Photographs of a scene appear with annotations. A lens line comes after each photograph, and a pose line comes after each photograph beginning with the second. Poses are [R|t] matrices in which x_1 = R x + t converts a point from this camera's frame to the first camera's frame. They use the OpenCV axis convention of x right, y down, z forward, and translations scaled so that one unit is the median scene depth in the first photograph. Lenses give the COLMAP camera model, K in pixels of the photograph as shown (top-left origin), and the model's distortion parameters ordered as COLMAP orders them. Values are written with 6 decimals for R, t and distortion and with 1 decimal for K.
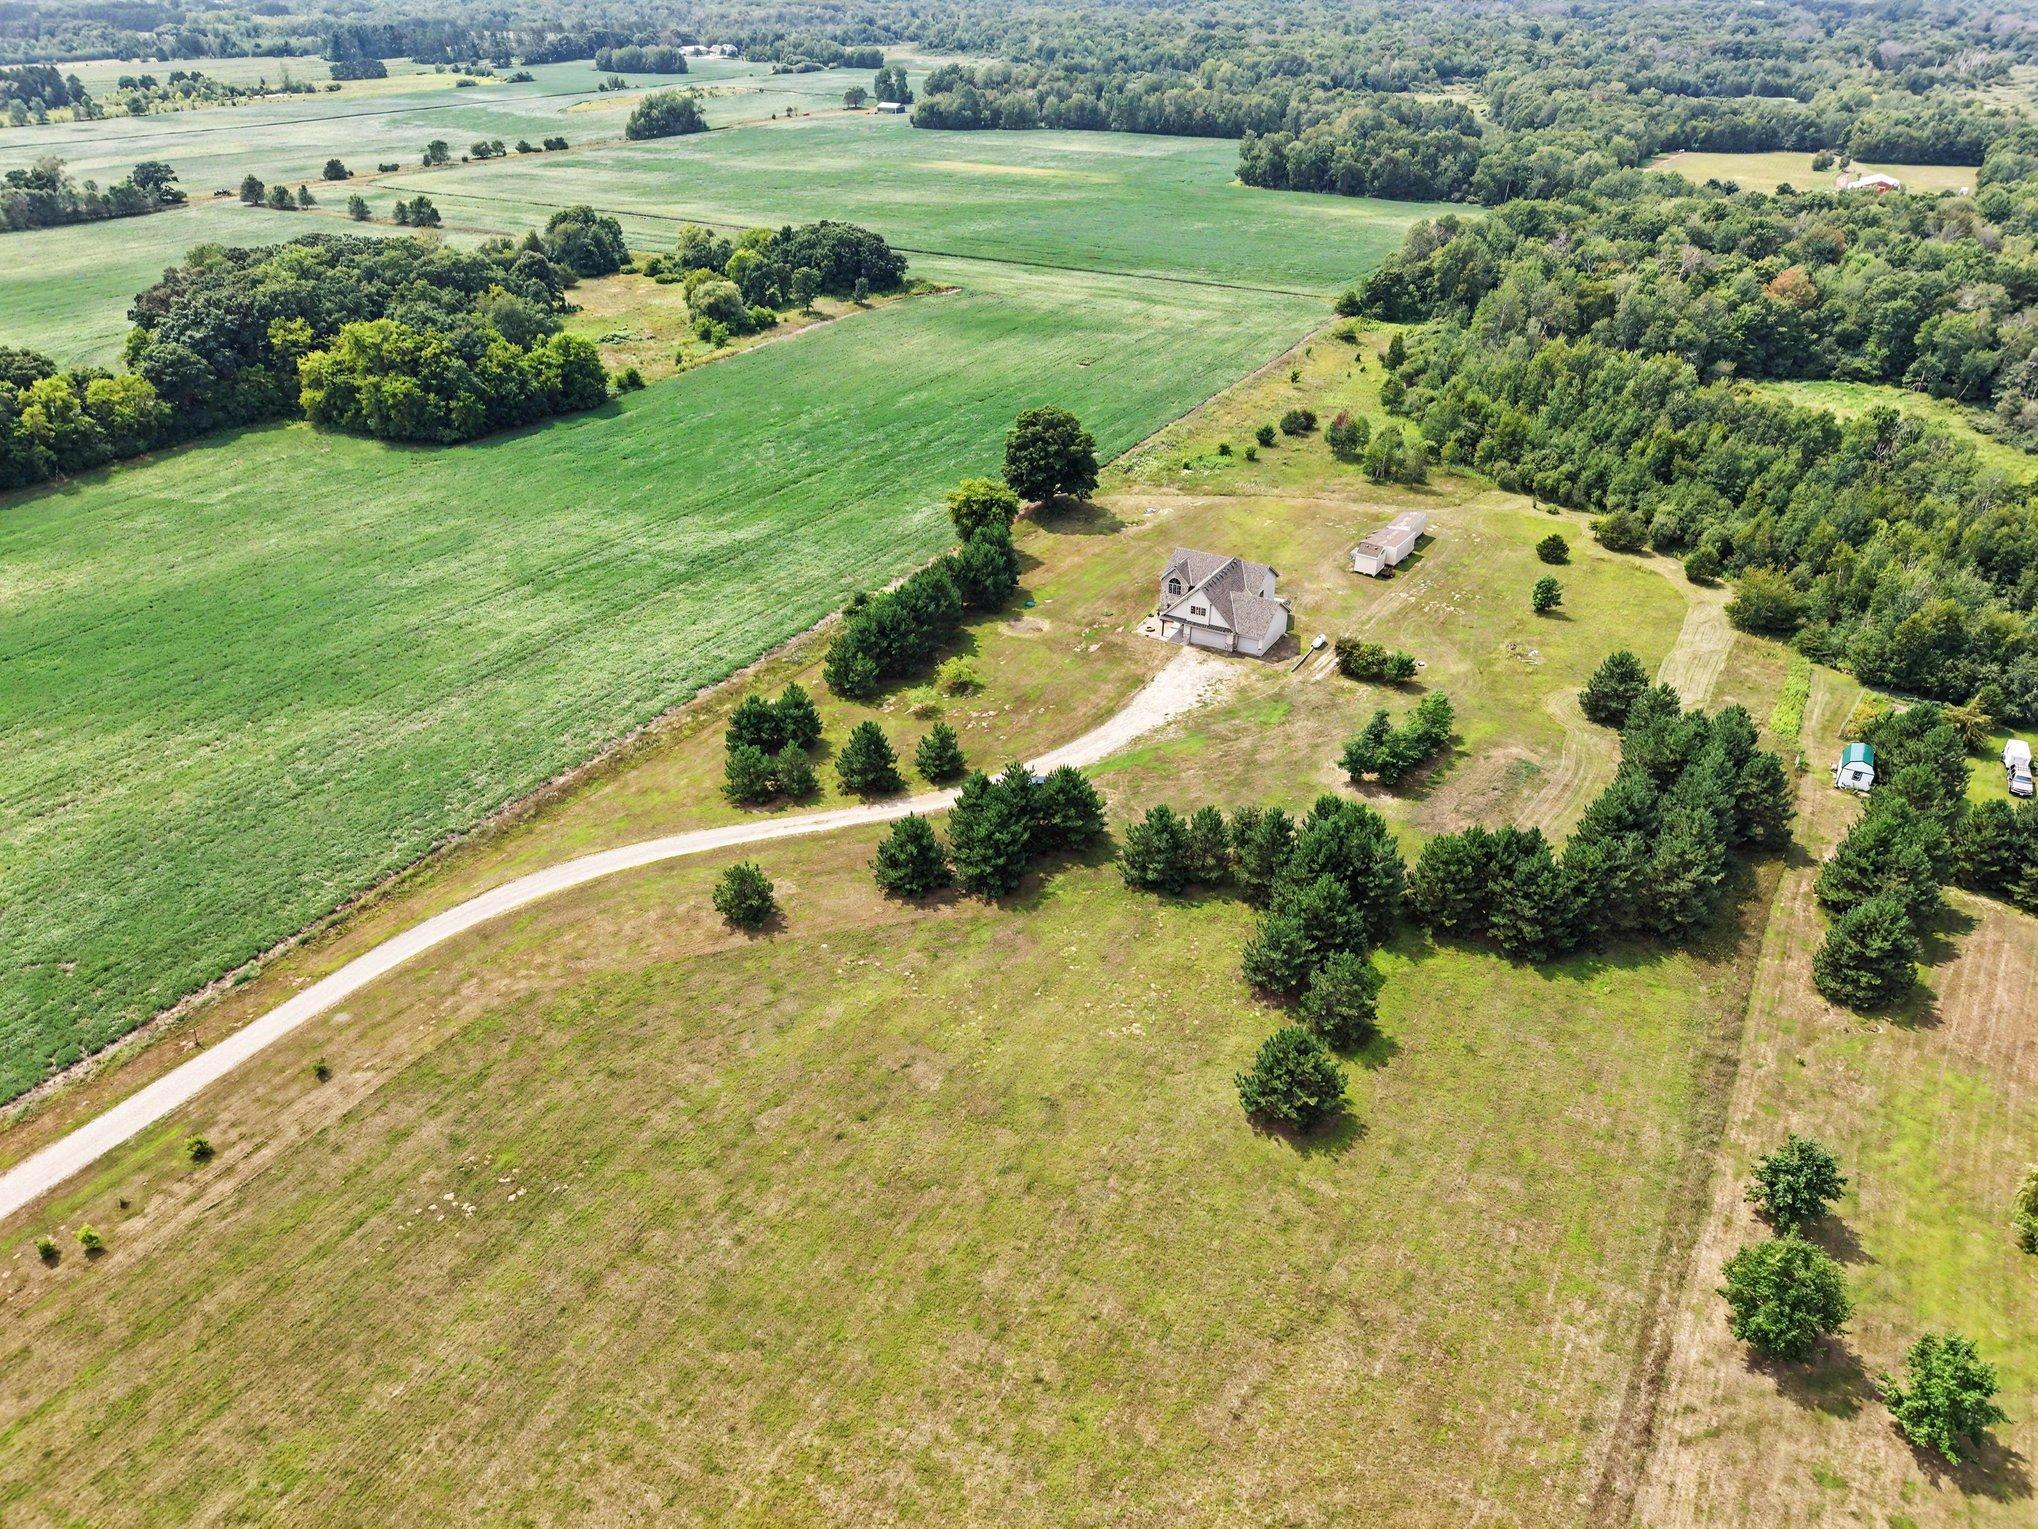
lens RADIAL K [[1343.3, 0, 1019.0], [0, 1343.3, 764.5], [0, 0, 1]] dist [0.002157, -0.004378]
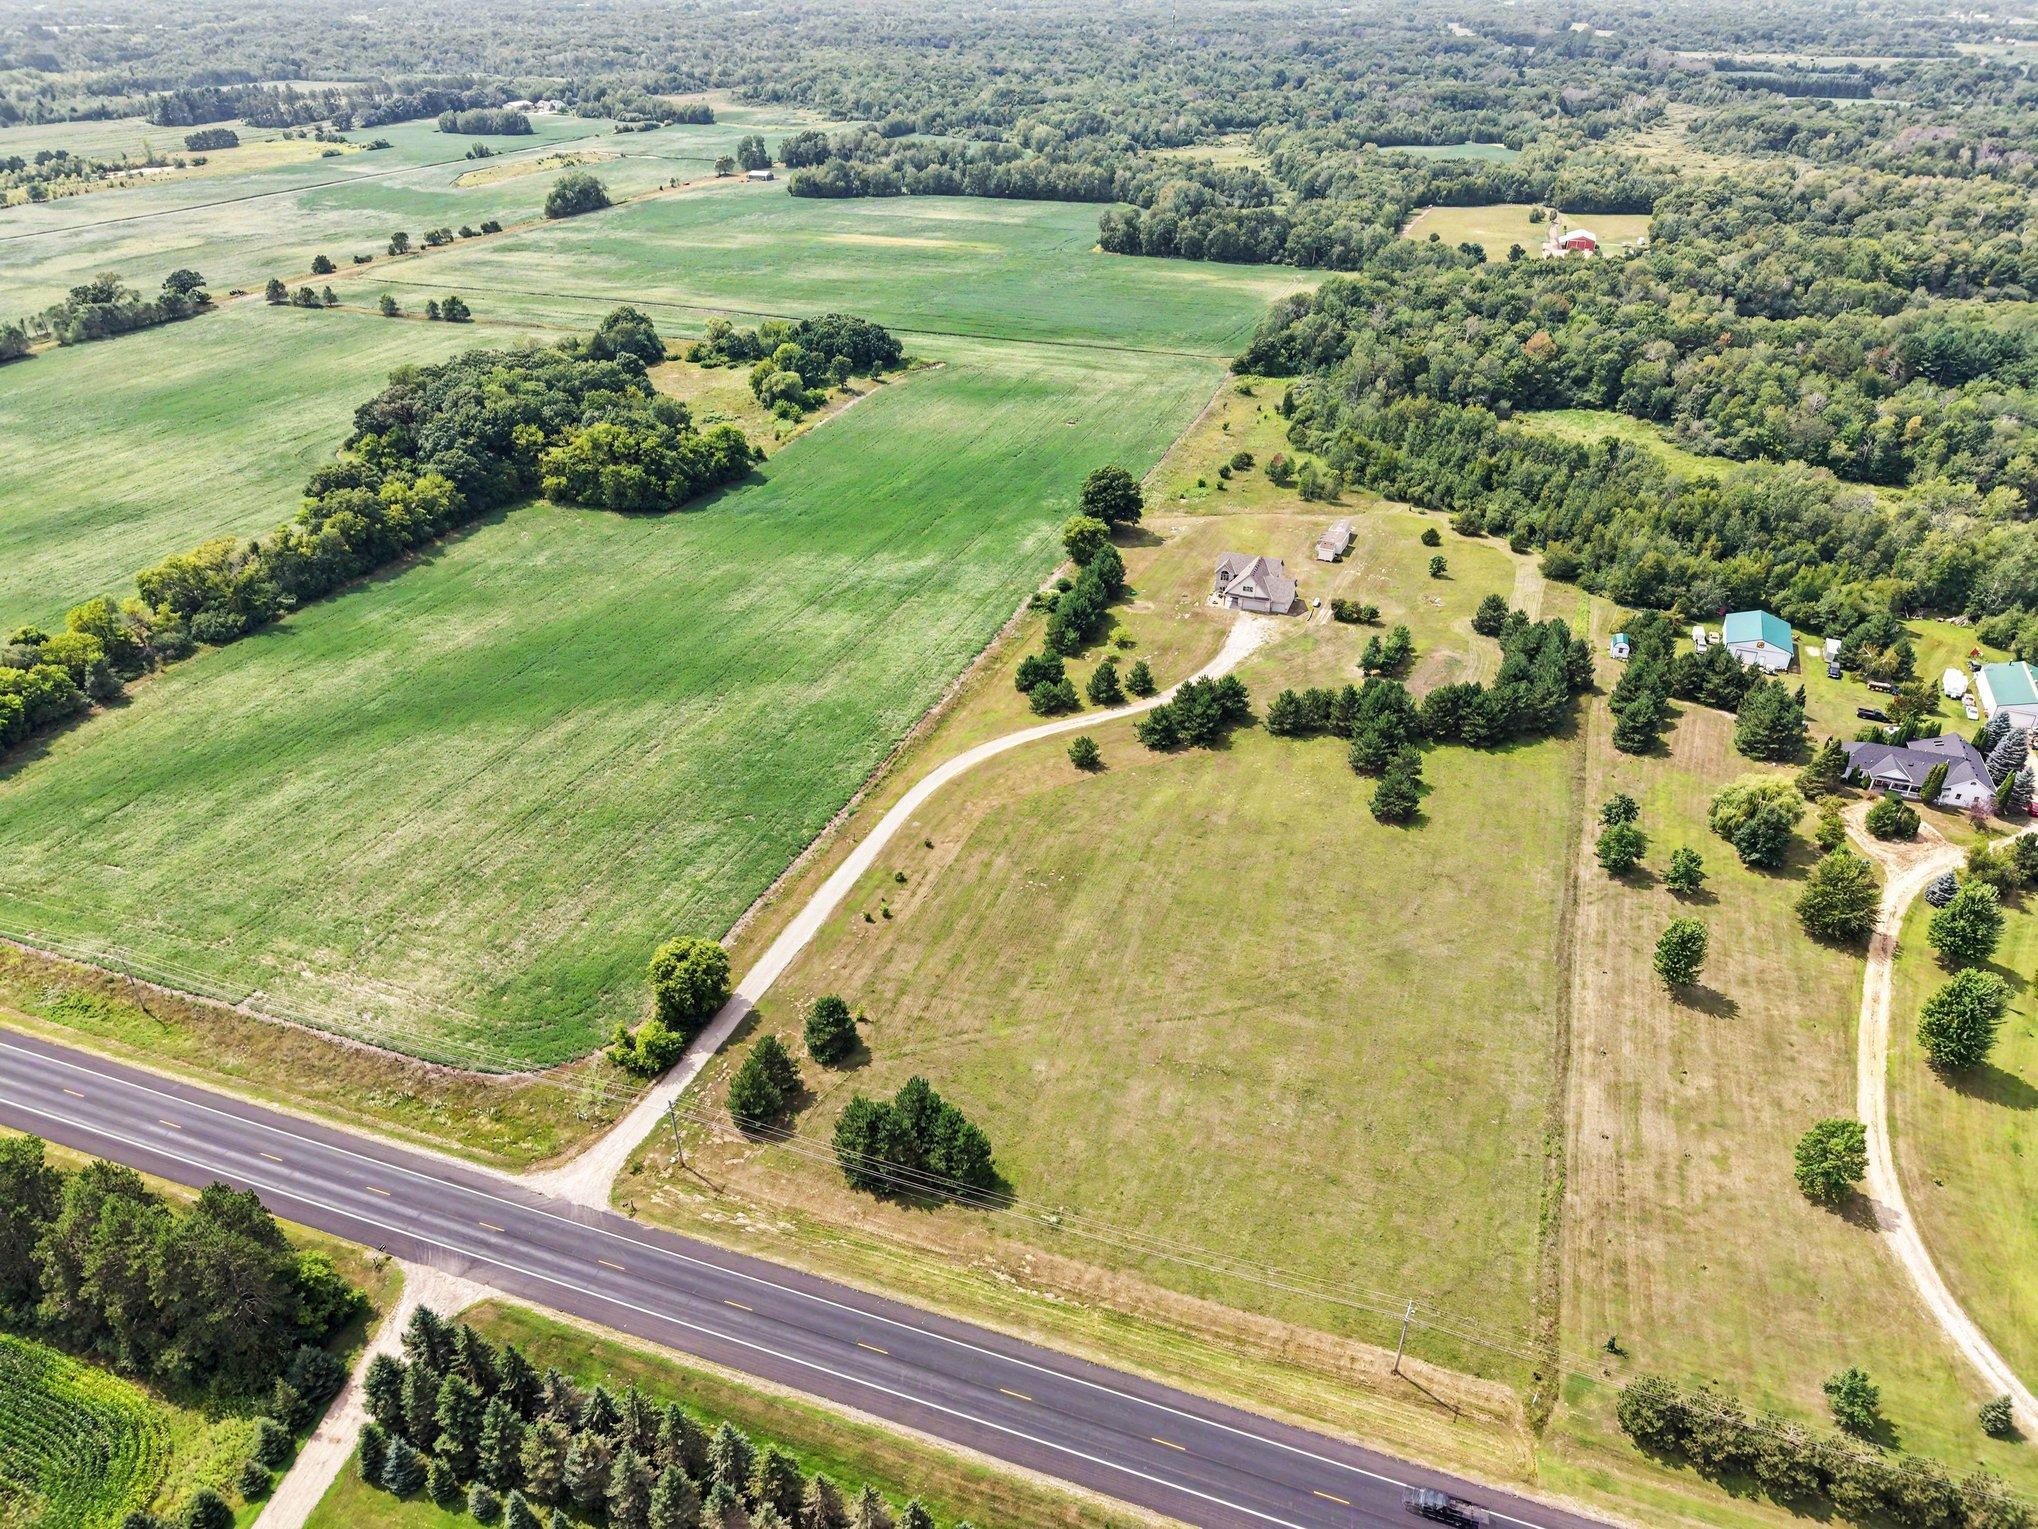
lens RADIAL K [[1343.3, 0, 1019.0], [0, 1343.3, 764.5], [0, 0, 1]] dist [0.002157, -0.004378]
pose [[0.984337, -0.089286, 0.152016, -0.308177], [0.089545, 0.995969, 0.005157, 0.050438], [-0.151864, 0.008536, 0.988365, -0.444260]]
